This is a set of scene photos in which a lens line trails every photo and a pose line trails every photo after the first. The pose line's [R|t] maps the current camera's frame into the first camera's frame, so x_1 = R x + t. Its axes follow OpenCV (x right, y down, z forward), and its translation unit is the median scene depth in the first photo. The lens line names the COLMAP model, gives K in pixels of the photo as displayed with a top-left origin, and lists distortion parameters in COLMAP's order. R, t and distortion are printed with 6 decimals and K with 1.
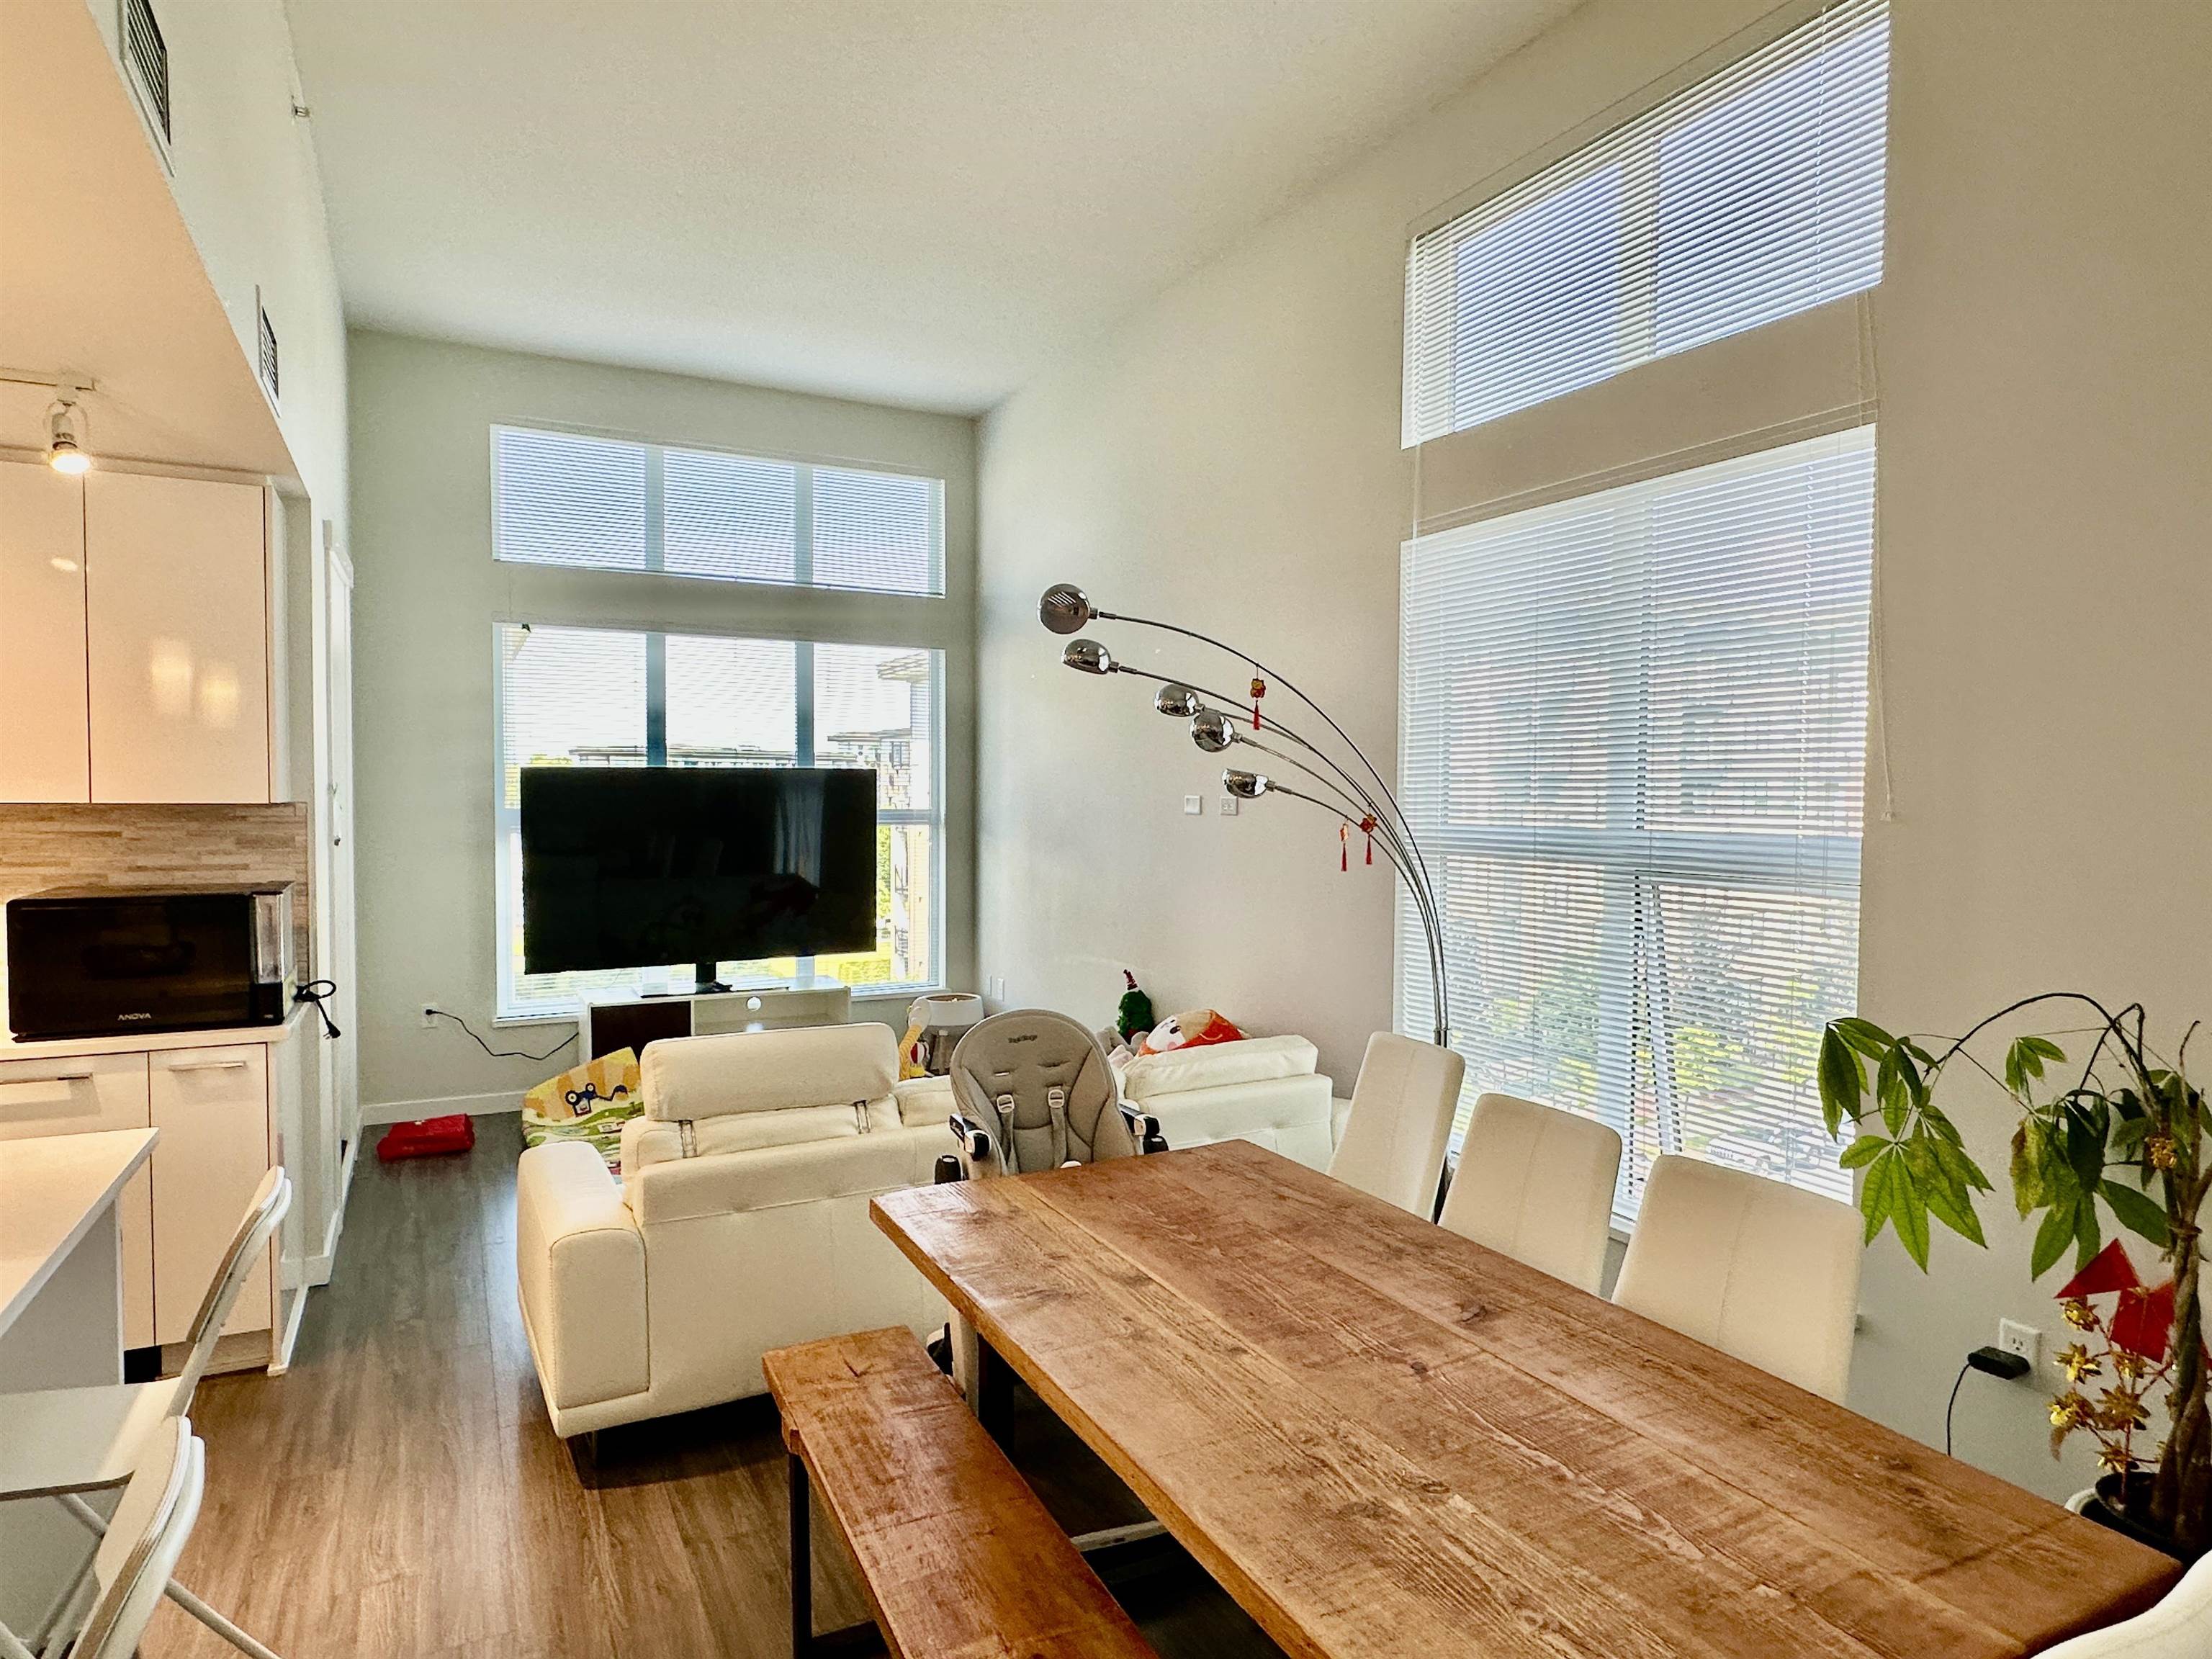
lens RADIAL K [[1285.9, 0, 1109.2], [0, 1285.9, 839.5], [0, 0, 1]] dist [-0.005242, 0.002631]
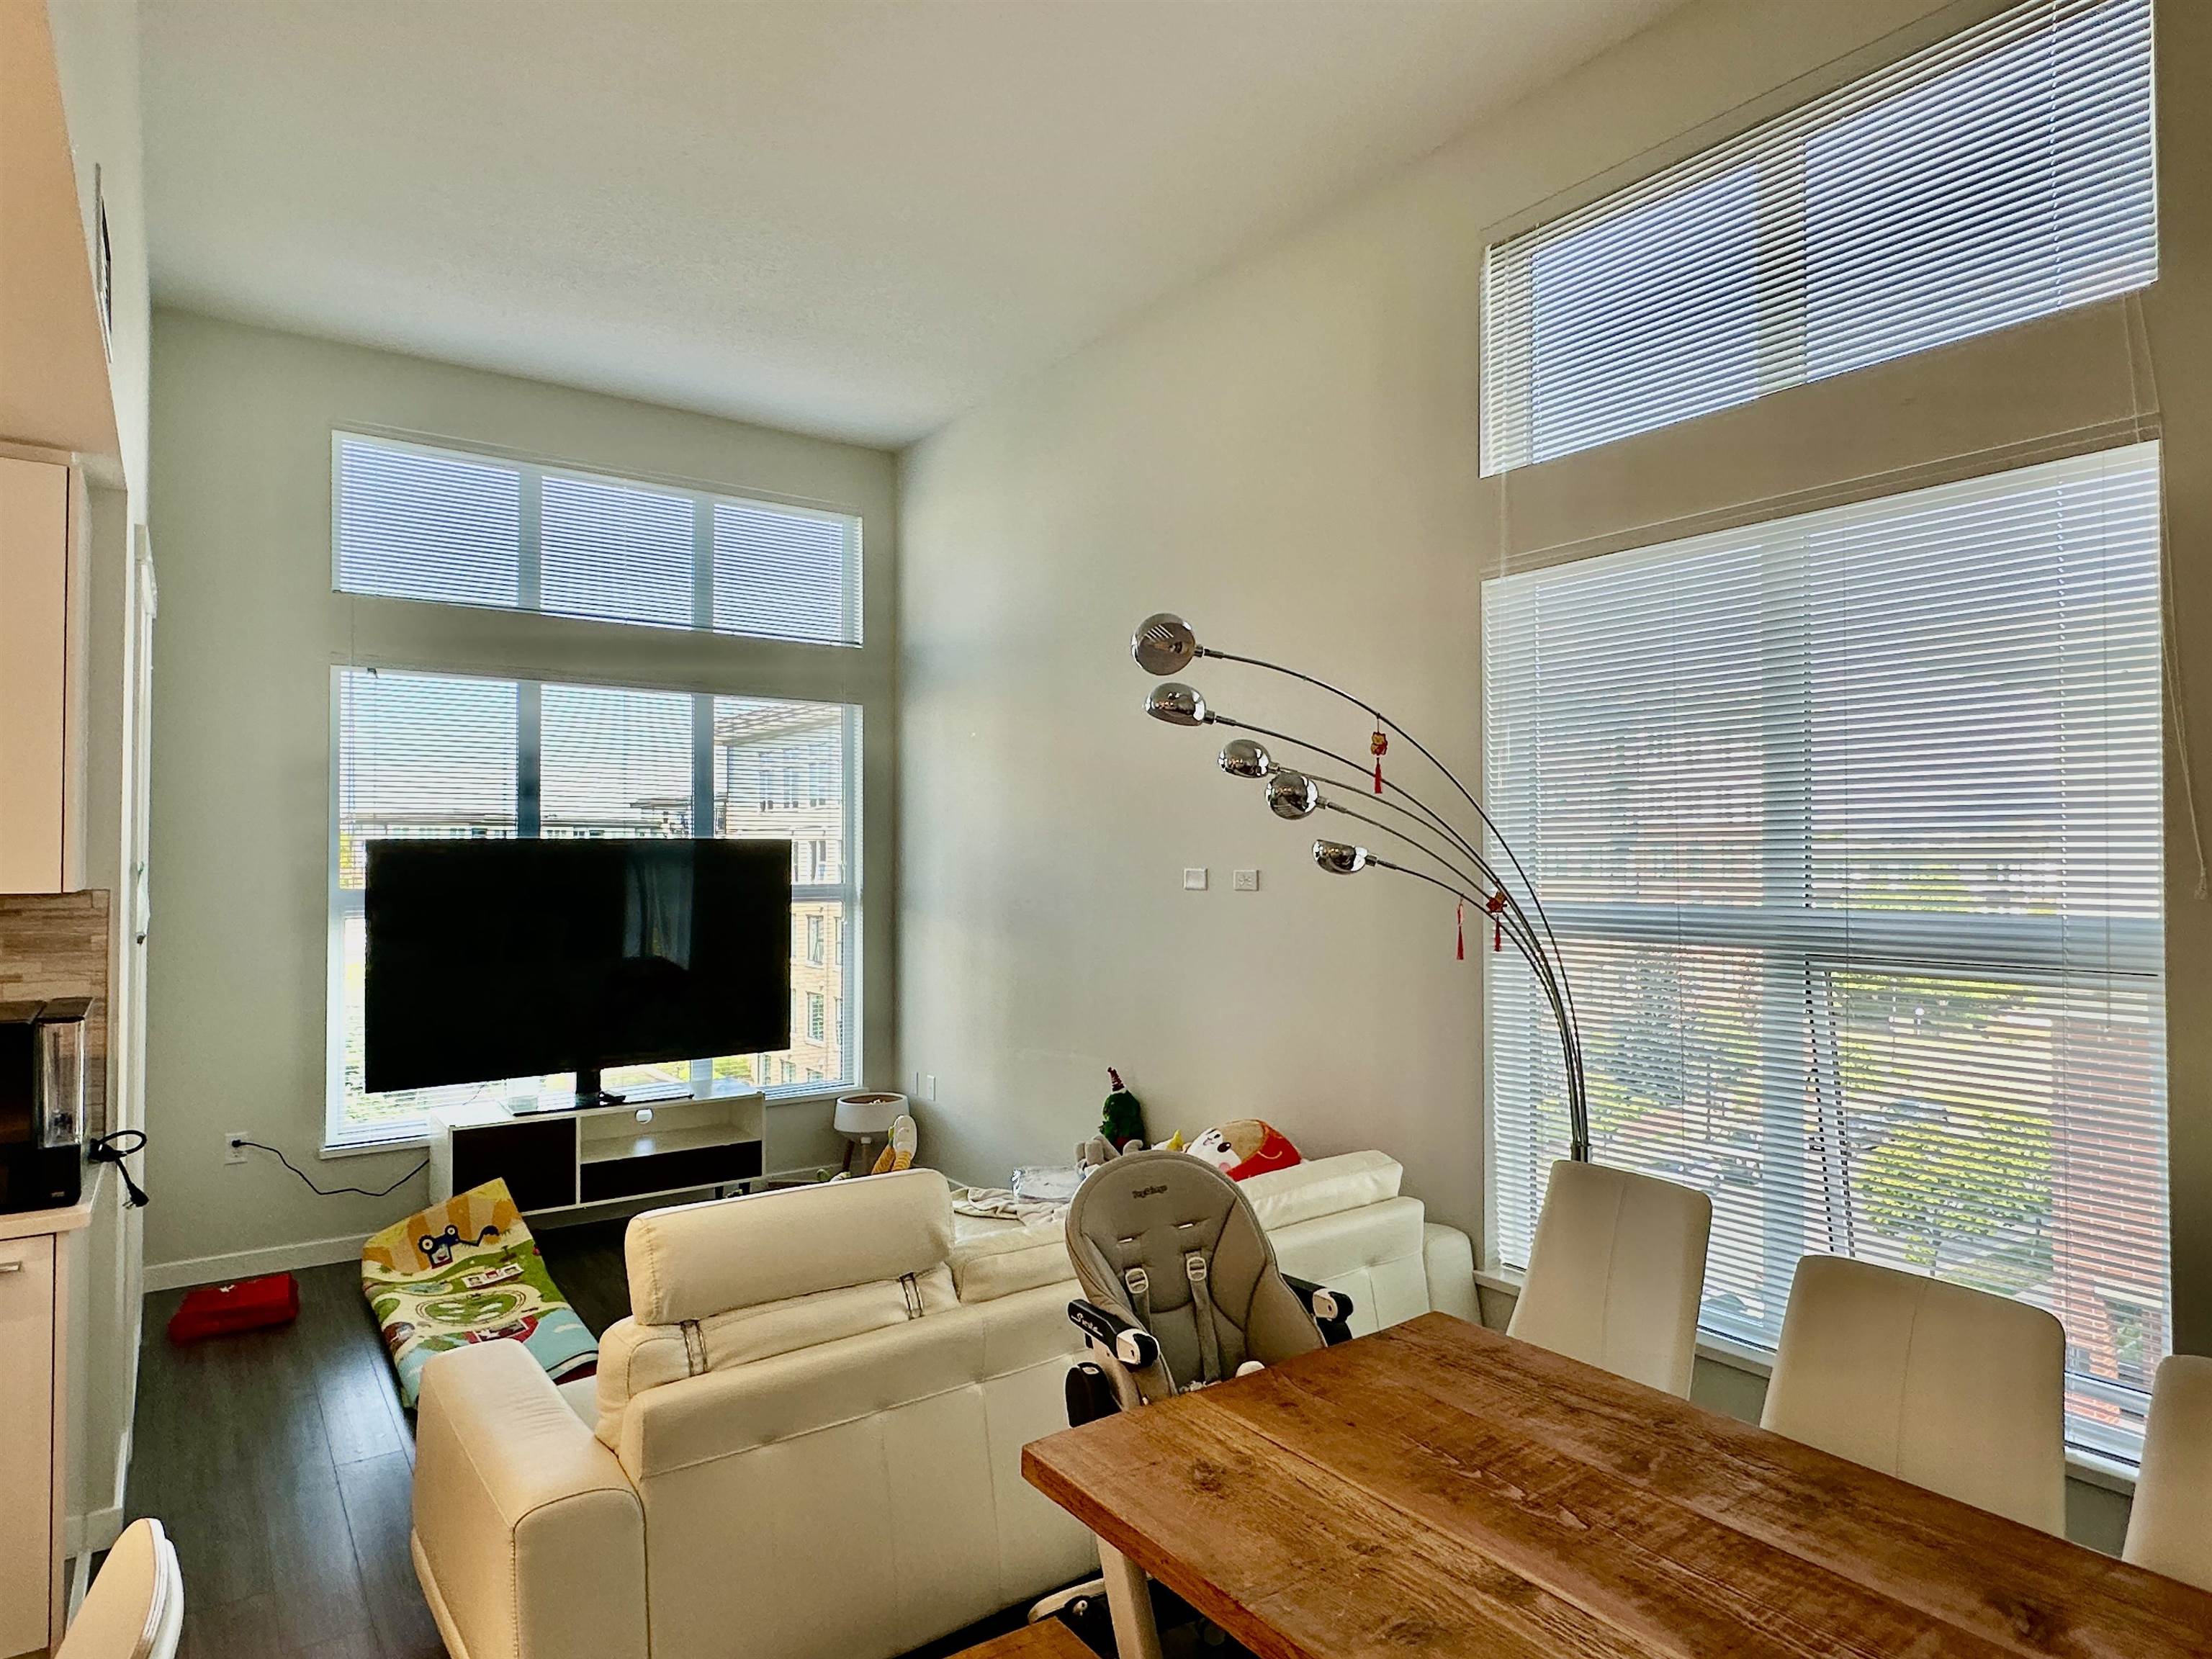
lens RADIAL K [[1285.9, 0, 1108.9], [0, 1285.9, 834.0], [0, 0, 1]] dist [-0.005242, 0.002631]
pose [[0.989698, -0.004404, 0.143105, -0.184663], [0.012223, 0.998477, -0.053801, -0.016800], [-0.142651, 0.054996, 0.988244, 0.209713]]
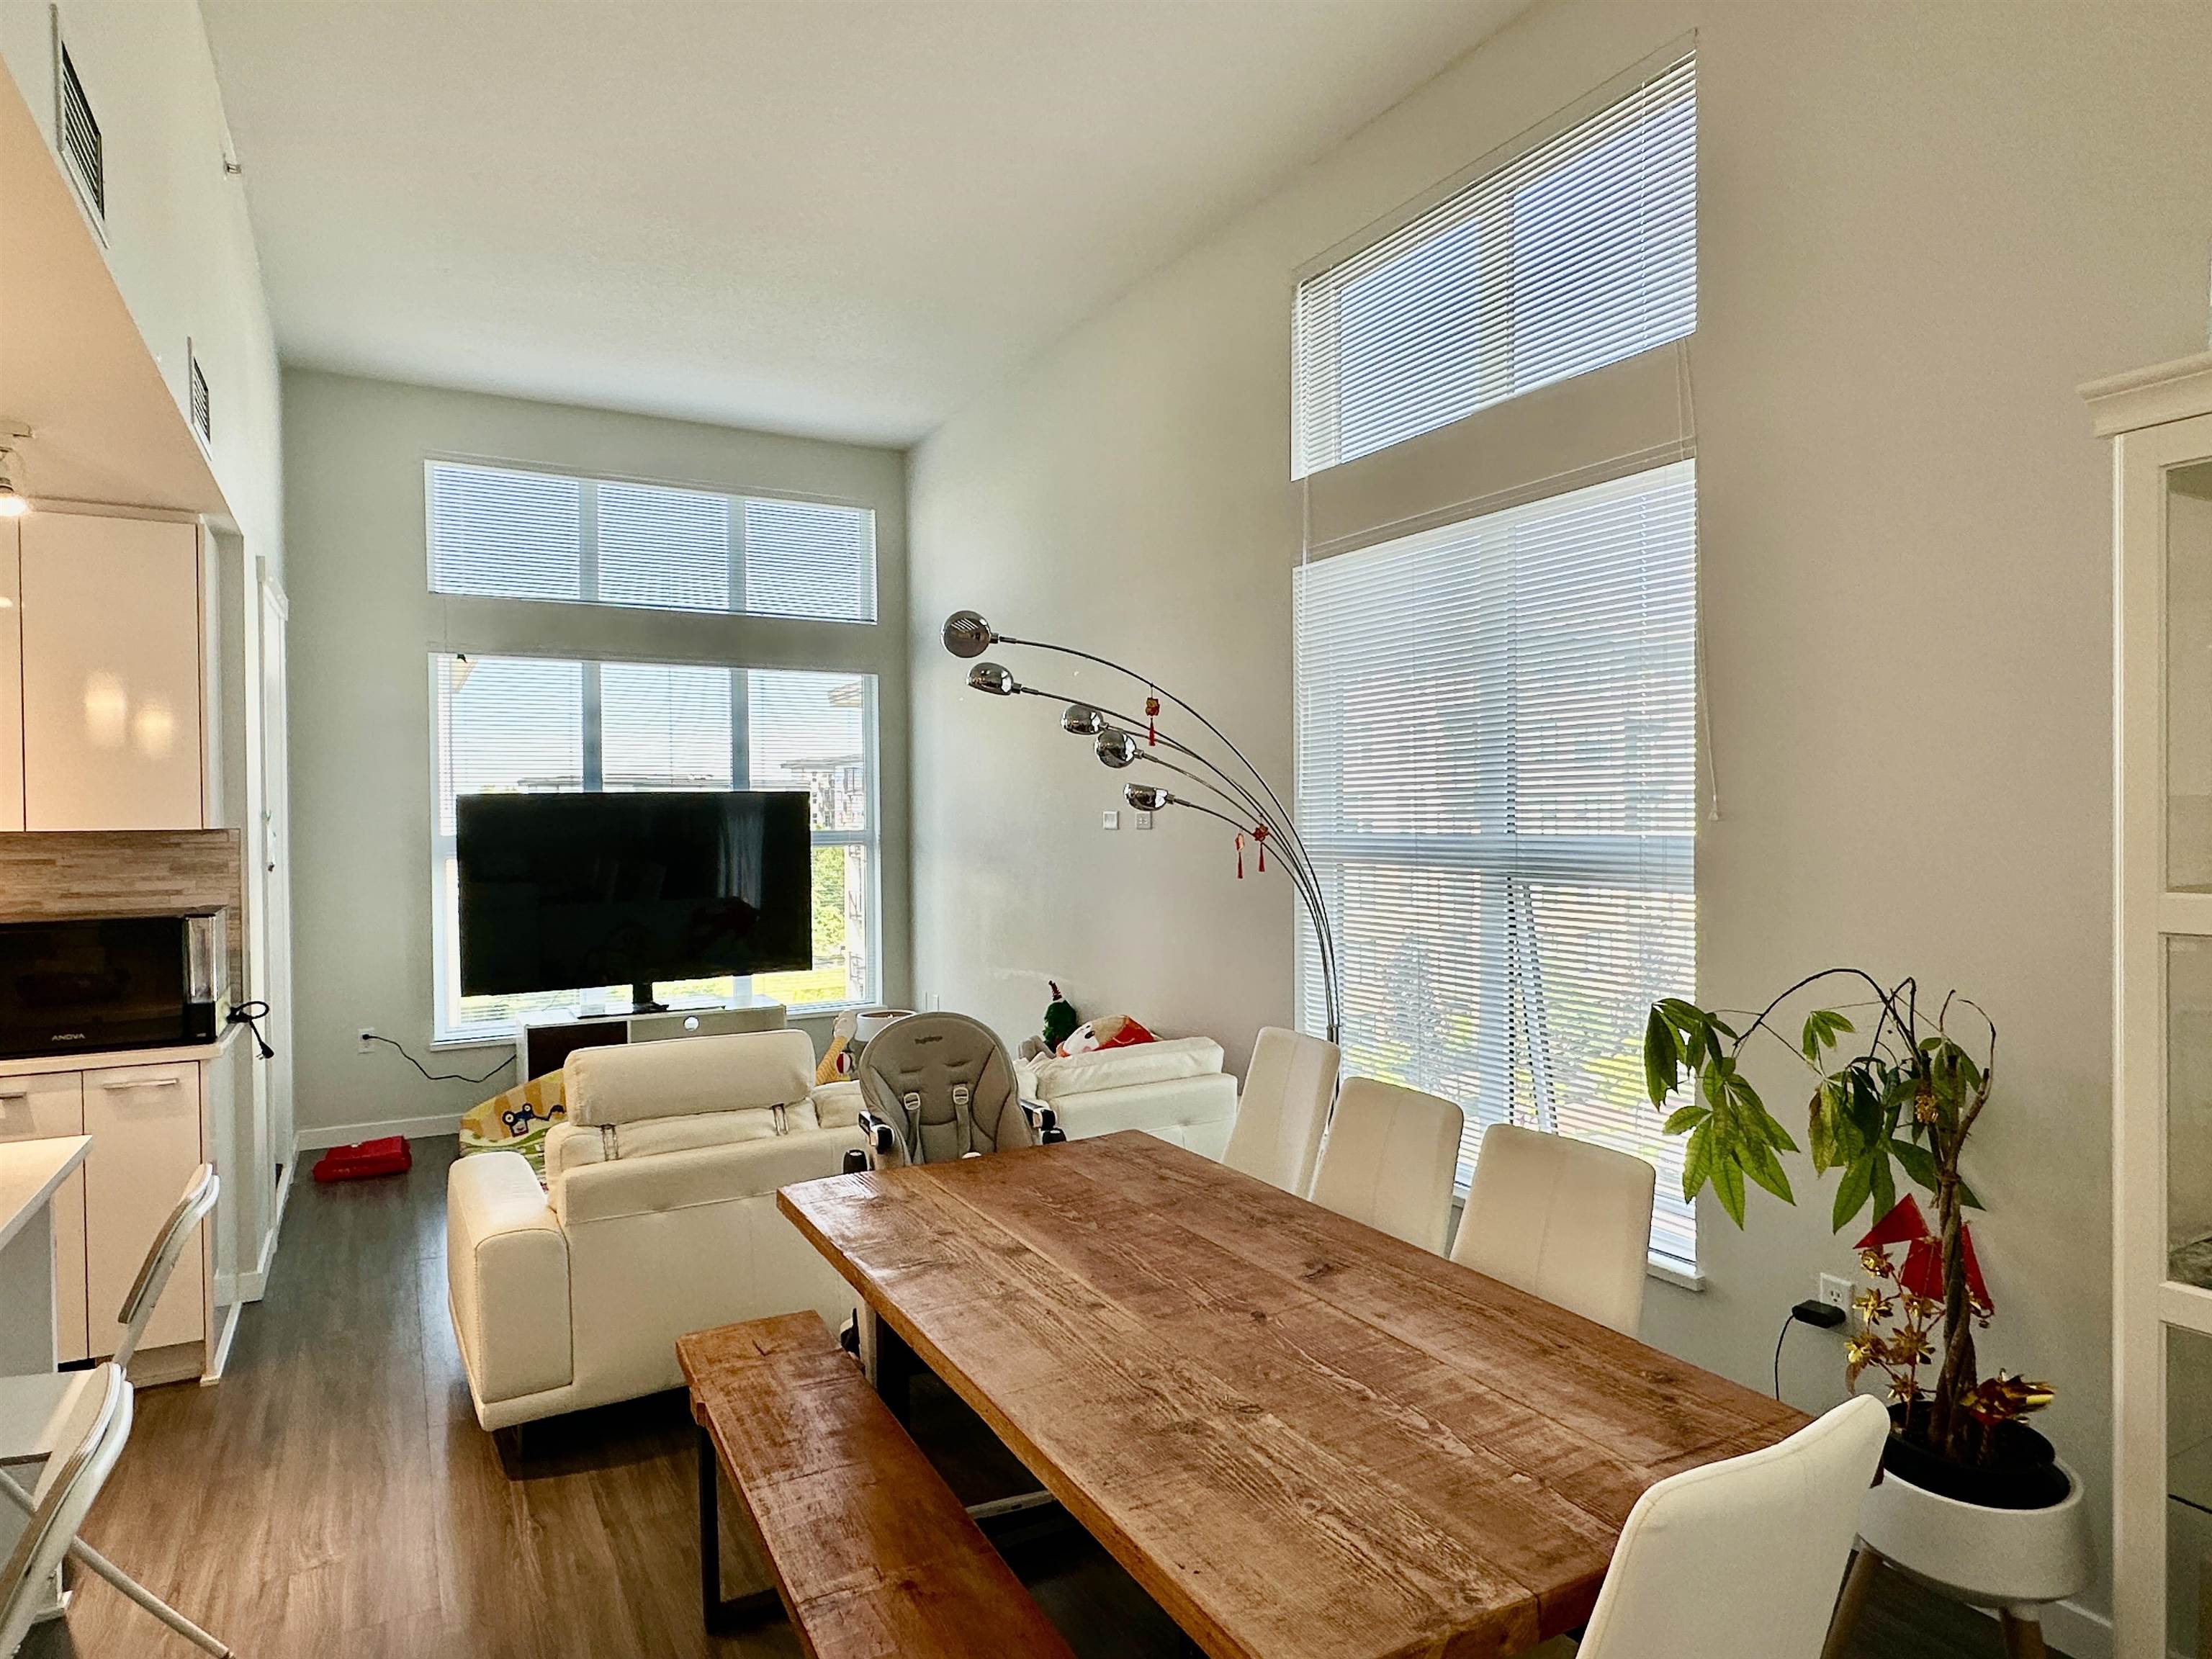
lens RADIAL K [[1285.9, 0, 1106.3], [0, 1285.9, 832.8], [0, 0, 1]] dist [-0.005242, 0.002631]
pose [[0.999389, -0.015398, 0.031381, 0.044153], [0.016108, 0.999617, -0.022494, 0.010156], [-0.031022, 0.022986, 0.999254, -0.059596]]
